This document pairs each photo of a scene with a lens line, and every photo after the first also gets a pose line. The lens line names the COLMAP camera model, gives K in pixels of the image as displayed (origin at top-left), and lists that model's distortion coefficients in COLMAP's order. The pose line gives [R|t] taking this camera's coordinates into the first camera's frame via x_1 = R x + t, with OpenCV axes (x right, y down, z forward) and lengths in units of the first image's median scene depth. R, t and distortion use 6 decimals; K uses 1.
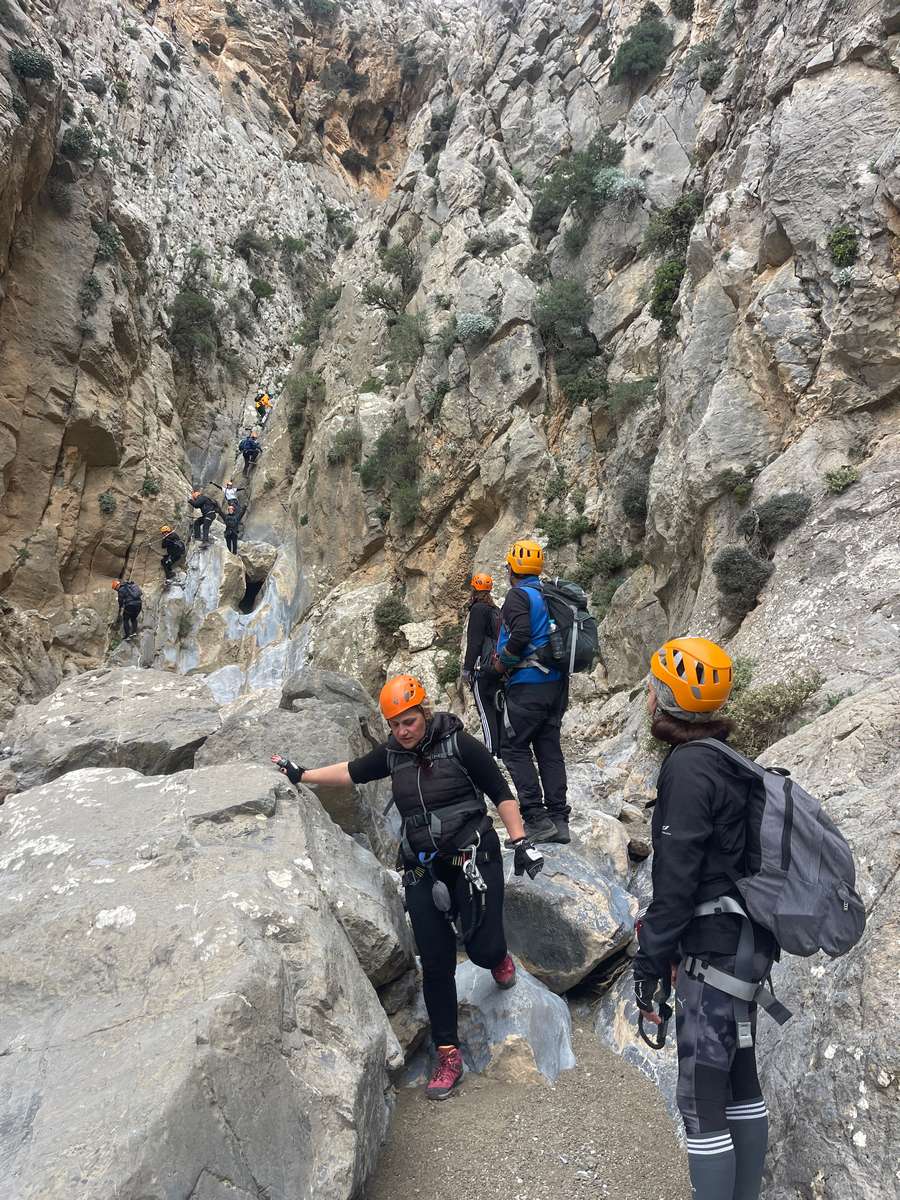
lens RADIAL K [[928.7, 0, 450.6], [0, 928.7, 600.8], [0, 0, 1]] dist [0.050832, -0.078658]
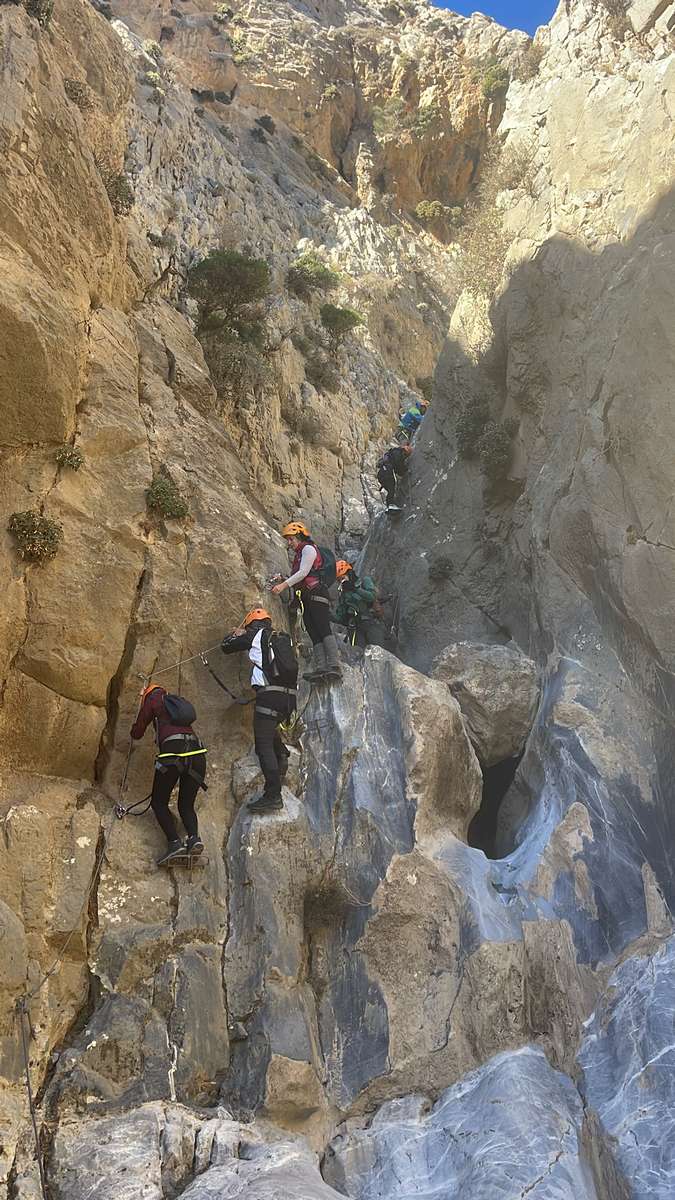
lens RADIAL K [[1289.2, 0, 337.5], [0, 1289.2, 600.6], [0, 0, 1]] dist [0.030114, 0.000000]
pose [[0.969834, -0.161872, -0.182261, -0.103174], [0.118222, 0.966209, -0.229047, 0.014050], [0.213178, 0.200591, 0.956200, 0.325426]]
